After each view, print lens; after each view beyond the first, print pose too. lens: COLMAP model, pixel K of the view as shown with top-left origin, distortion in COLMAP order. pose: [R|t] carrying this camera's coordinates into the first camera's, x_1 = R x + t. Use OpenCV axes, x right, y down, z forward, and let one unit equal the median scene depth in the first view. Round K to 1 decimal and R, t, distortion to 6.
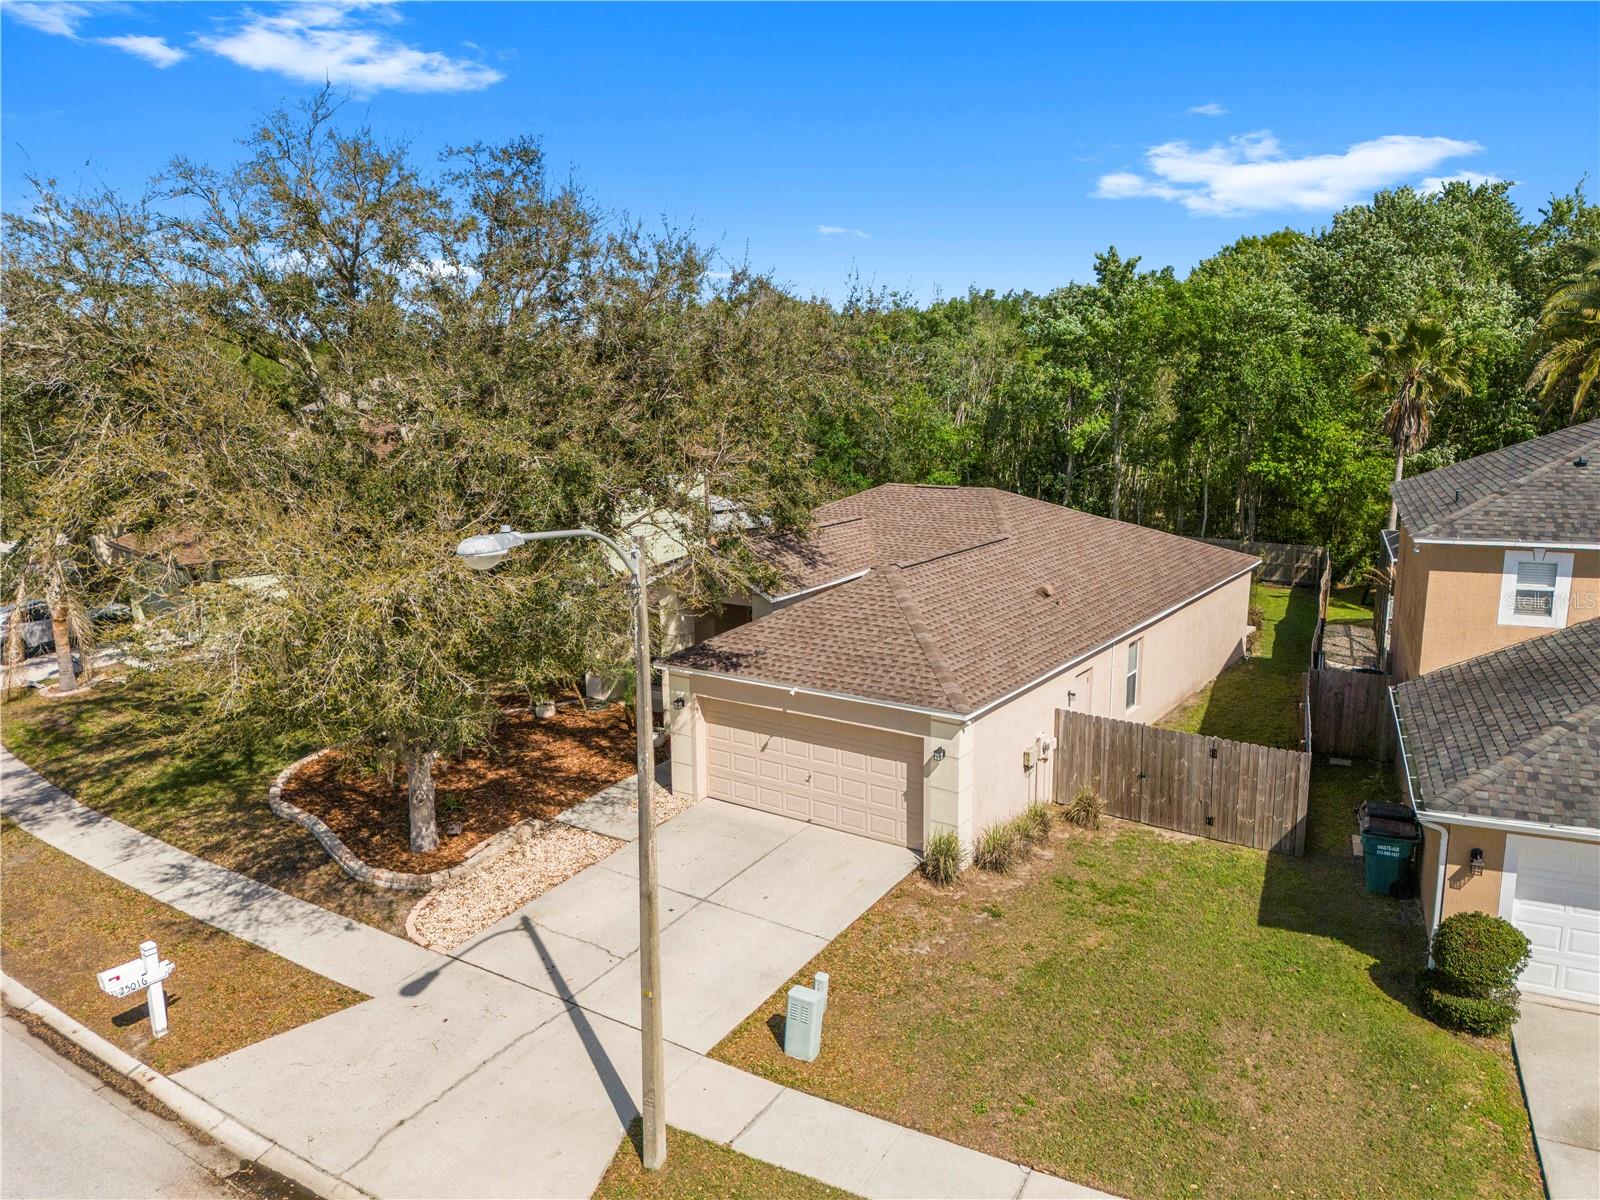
lens RADIAL K [[1168.3, 0, 800.0], [0, 1168.3, 600.0], [0, 0, 1]] dist [0.113082, -0.120557]
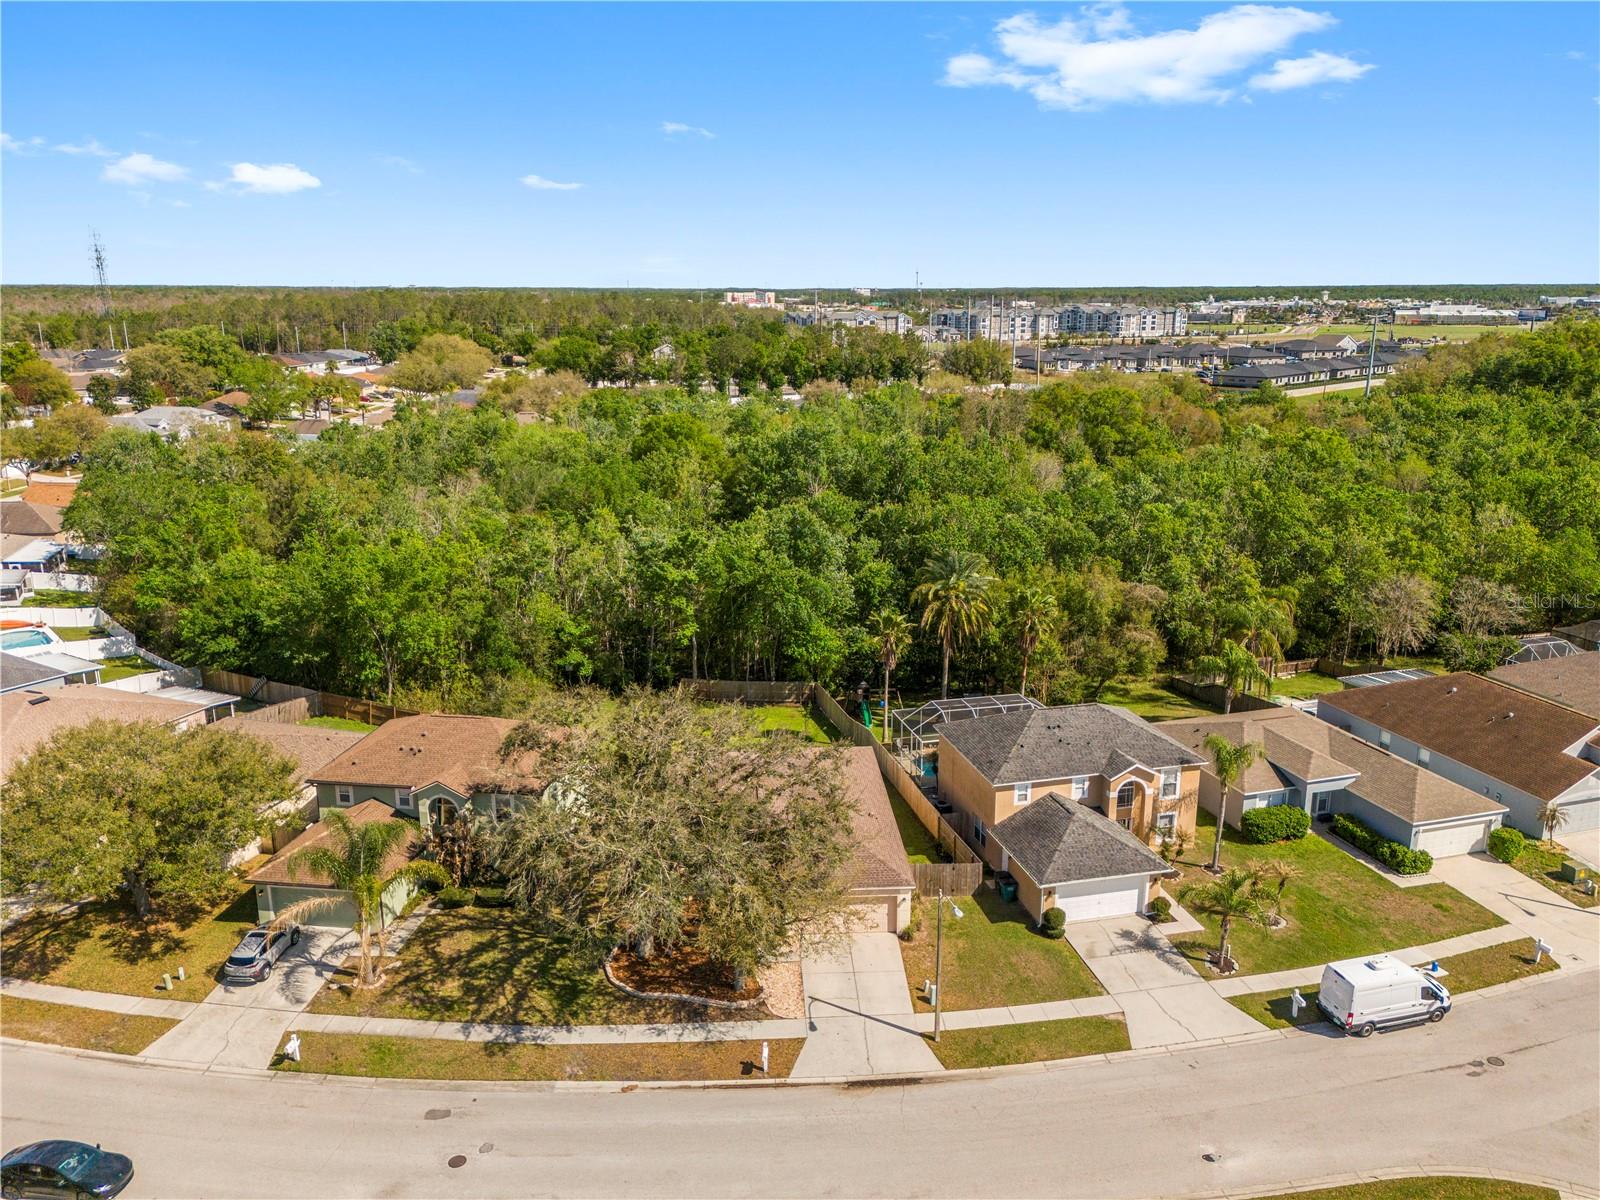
lens RADIAL K [[1183.4, 0, 800.0], [0, 1183.4, 600.0], [0, 0, 1]] dist [0.077347, -0.075192]
pose [[0.791471, -0.145932, 0.593530, -1.692830], [0.109635, 0.989225, 0.097025, -0.902399], [-0.601294, -0.011720, 0.798942, -1.201222]]
